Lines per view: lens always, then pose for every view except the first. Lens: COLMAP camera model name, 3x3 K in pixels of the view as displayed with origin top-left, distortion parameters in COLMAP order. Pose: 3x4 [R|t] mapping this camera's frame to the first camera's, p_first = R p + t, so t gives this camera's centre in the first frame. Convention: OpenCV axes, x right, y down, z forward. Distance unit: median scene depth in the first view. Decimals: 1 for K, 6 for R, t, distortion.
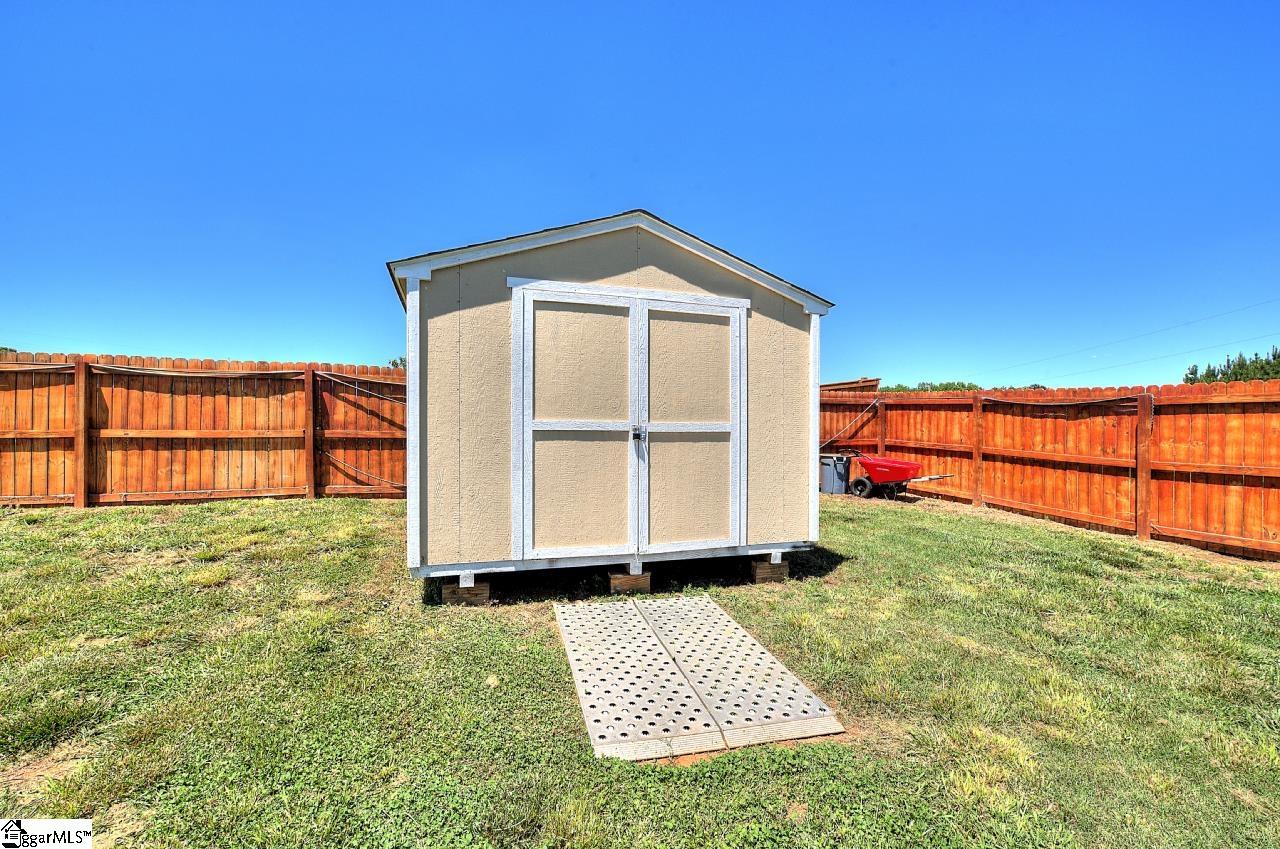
lens RADIAL K [[547.1, 0, 640.8], [0, 547.1, 432.4], [0, 0, 1]] dist [0.000549, 0.000067]
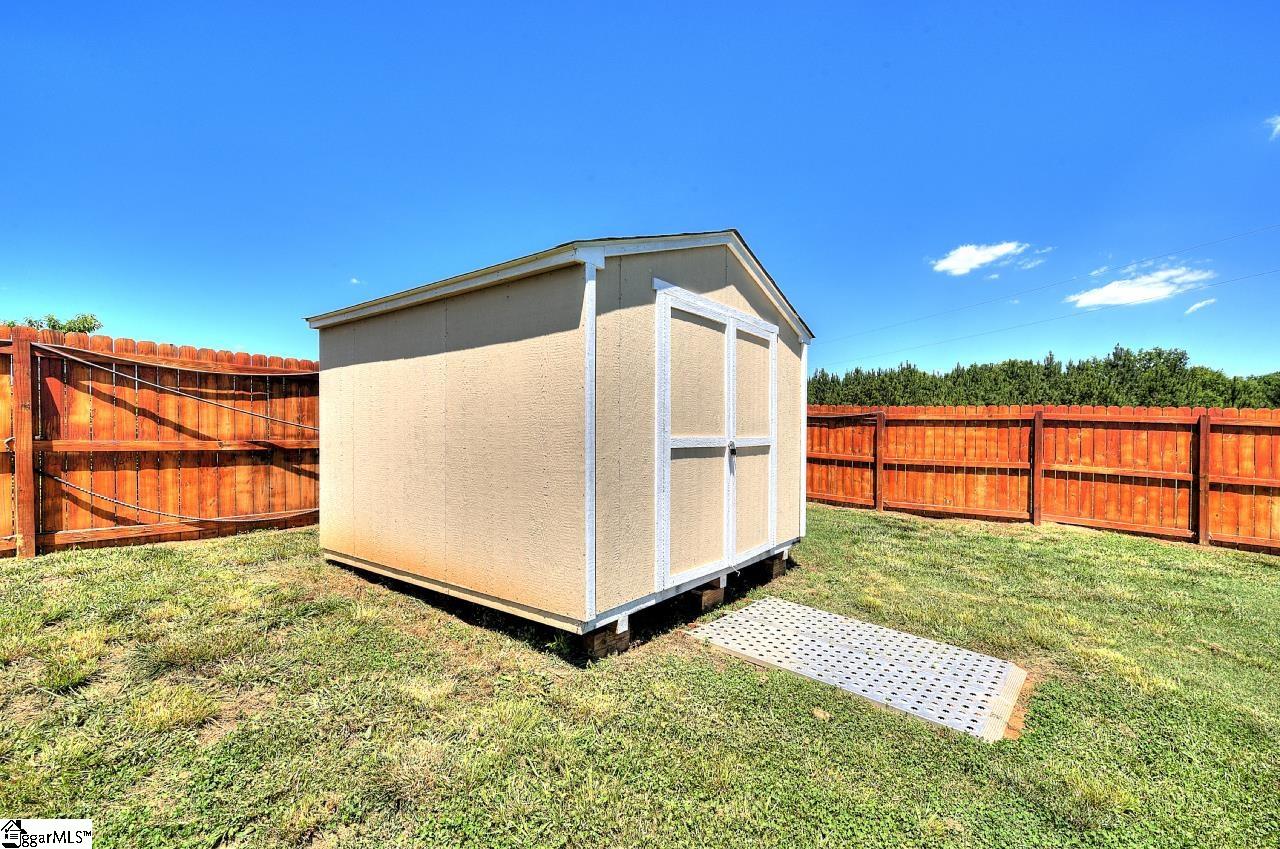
lens RADIAL K [[547.1, 0, 640.8], [0, 547.1, 432.4], [0, 0, 1]] dist [0.000549, 0.000067]
pose [[0.828714, 0.000011, 0.559672, -0.440616], [-0.002652, 0.999989, 0.003907, -0.019724], [-0.559666, -0.004722, 0.828705, 0.154423]]
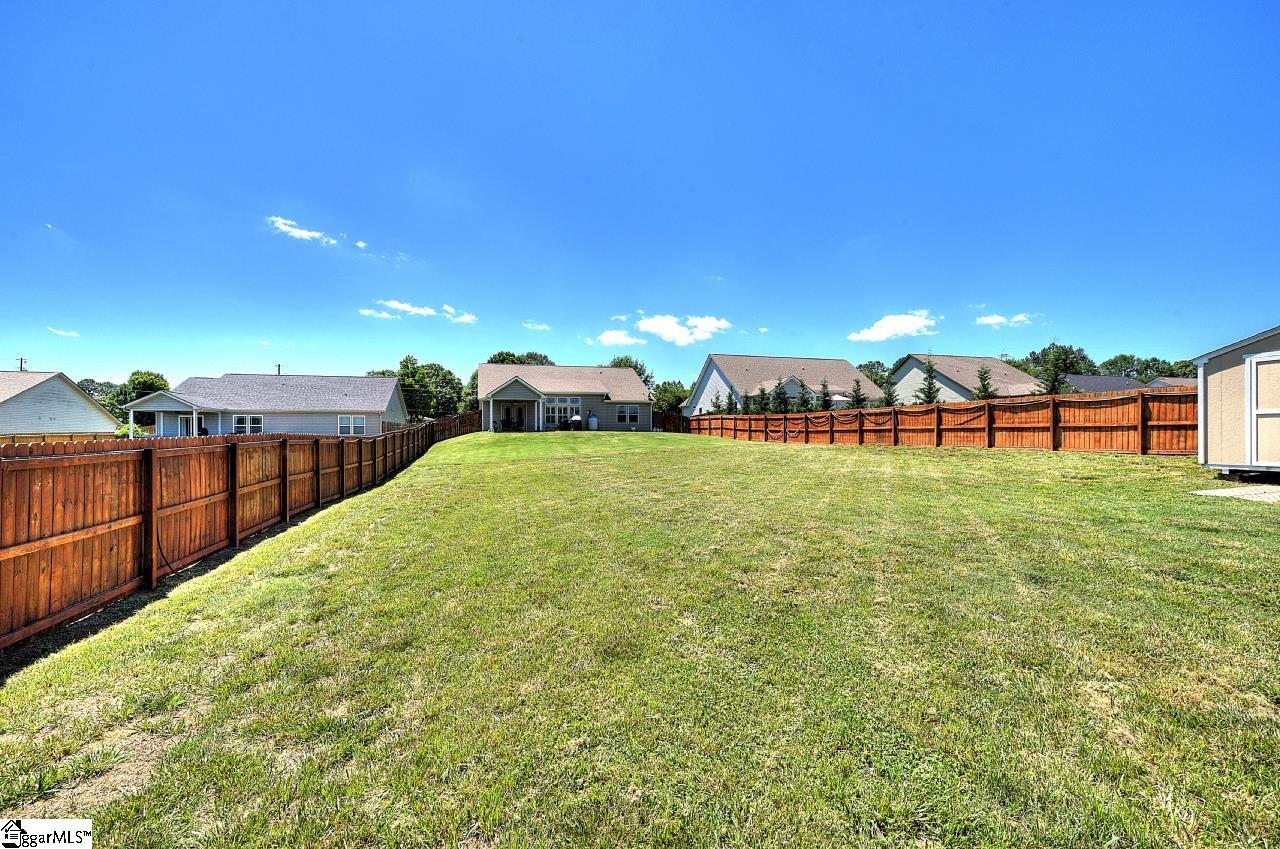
lens RADIAL K [[547.1, 0, 640.8], [0, 547.1, 432.4], [0, 0, 1]] dist [0.000549, 0.000067]
pose [[-0.076522, -0.010222, -0.997016, 1.464320], [0.006939, 0.999918, -0.010784, 0.050700], [0.997044, -0.007743, -0.076445, -0.940882]]
